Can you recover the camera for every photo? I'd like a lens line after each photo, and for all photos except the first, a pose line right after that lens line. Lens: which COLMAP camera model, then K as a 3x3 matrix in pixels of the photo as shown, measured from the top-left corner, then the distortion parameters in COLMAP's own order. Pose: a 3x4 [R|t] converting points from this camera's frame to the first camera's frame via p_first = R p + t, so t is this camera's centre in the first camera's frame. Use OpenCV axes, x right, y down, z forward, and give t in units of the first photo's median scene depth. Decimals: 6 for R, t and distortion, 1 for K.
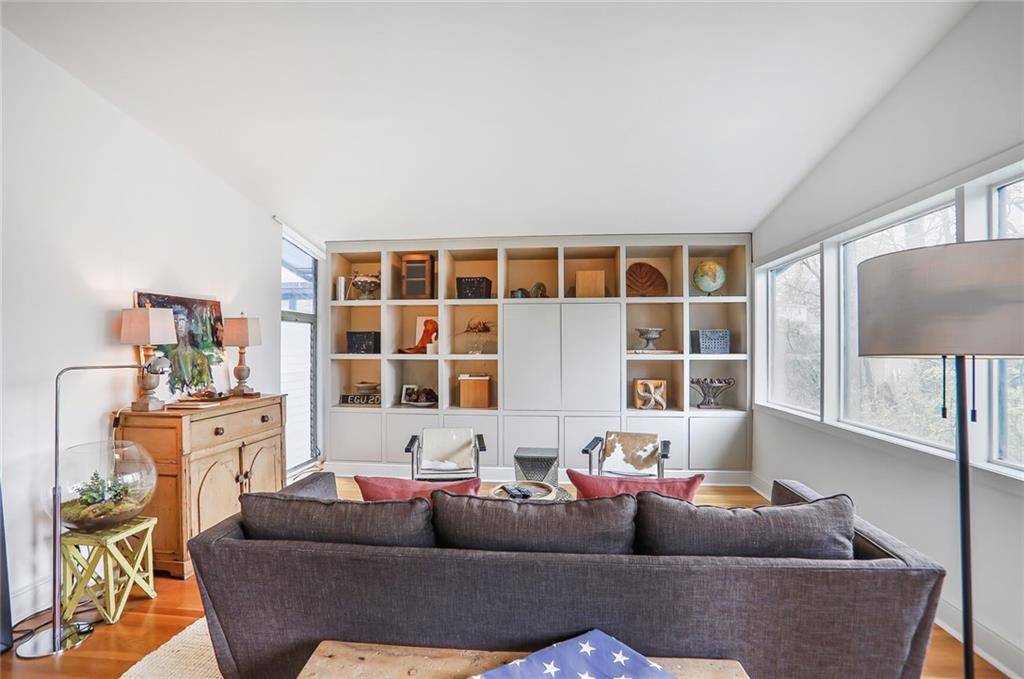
lens RADIAL K [[512.5, 0, 509.6], [0, 512.5, 346.0], [0, 0, 1]] dist [-0.051729, 0.015645]
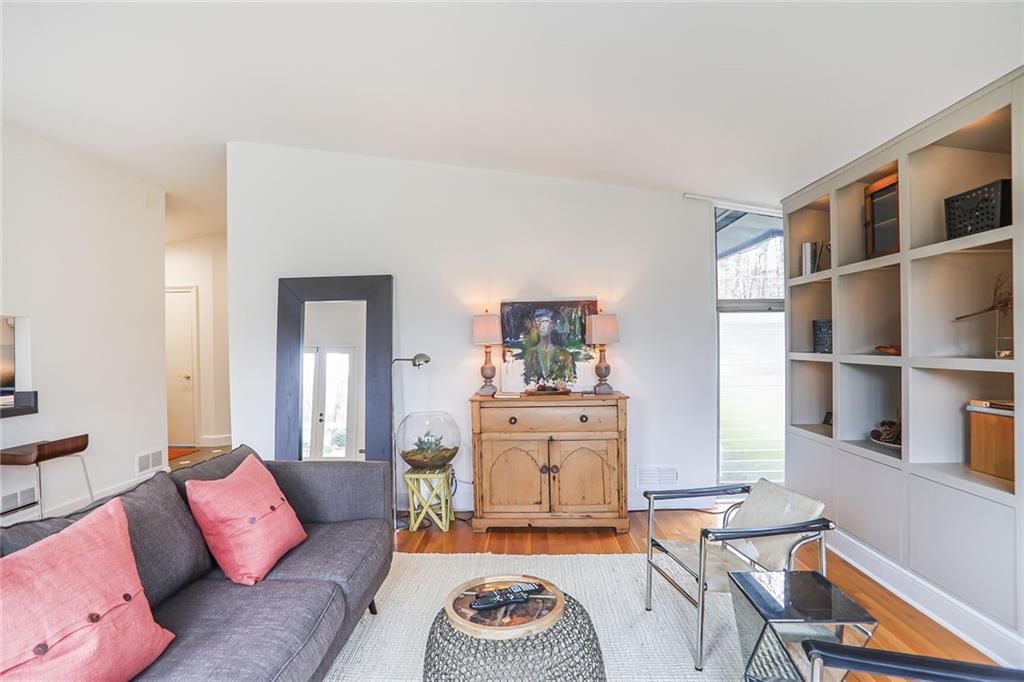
lens RADIAL K [[512.5, 0, 507.8], [0, 512.5, 341.2], [0, 0, 1]] dist [-0.051729, 0.015645]
pose [[0.067165, 0.000304, -0.997742, 0.481158], [0.013140, 0.999913, 0.001189, -0.008602], [0.997655, -0.013190, 0.067155, 0.777444]]
